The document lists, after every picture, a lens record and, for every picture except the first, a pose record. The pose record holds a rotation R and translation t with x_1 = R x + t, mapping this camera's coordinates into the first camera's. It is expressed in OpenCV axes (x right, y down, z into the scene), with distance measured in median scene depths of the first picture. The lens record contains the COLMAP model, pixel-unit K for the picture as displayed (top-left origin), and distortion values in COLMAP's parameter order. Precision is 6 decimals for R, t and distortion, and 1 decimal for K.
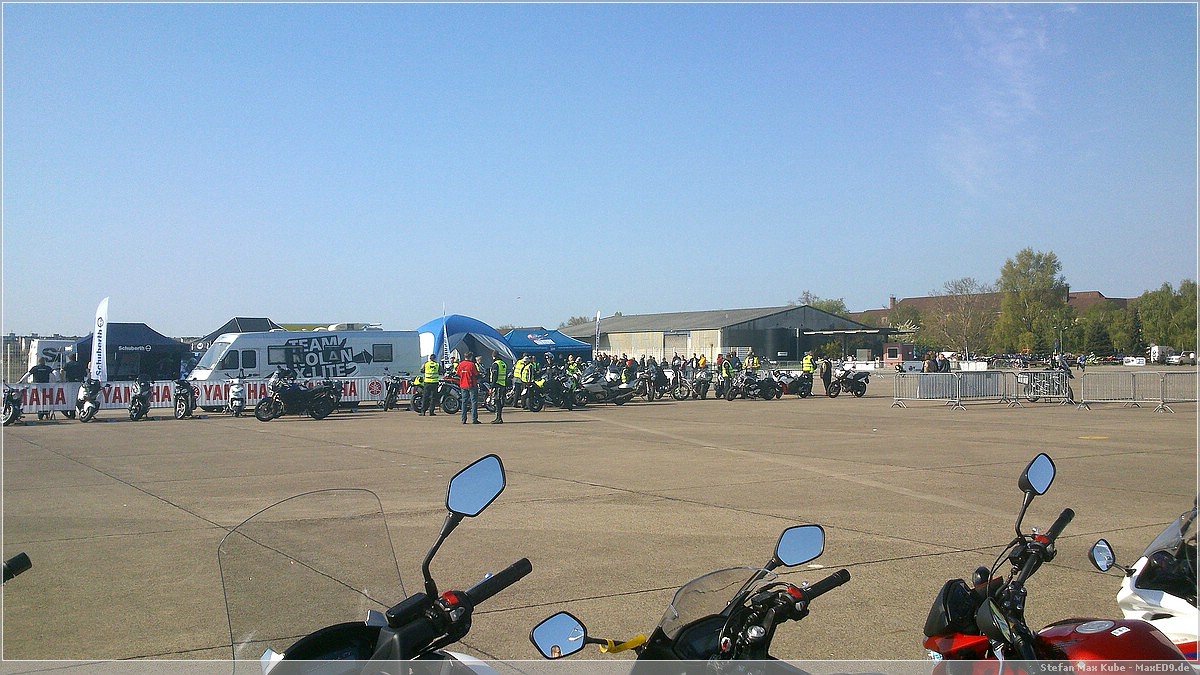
lens RADIAL K [[1127.5, 0, 600.0], [0, 1127.5, 337.5], [0, 0, 1]] dist [0.004693, -0.090124]
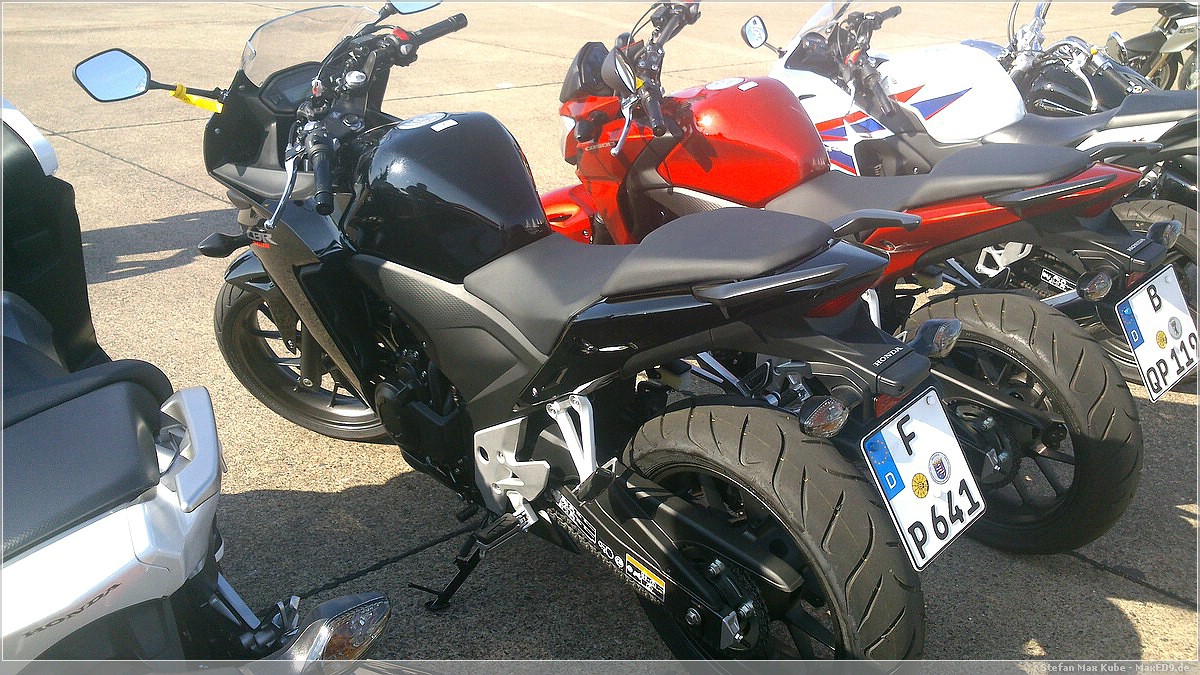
lens RADIAL K [[1127.5, 0, 600.0], [0, 1127.5, 337.5], [0, 0, 1]] dist [0.004693, -0.090124]
pose [[0.971415, -0.045873, 0.232911, 0.096030], [-0.046565, 0.925268, 0.376446, 0.094378], [-0.232774, -0.376531, 0.896683, 0.072507]]
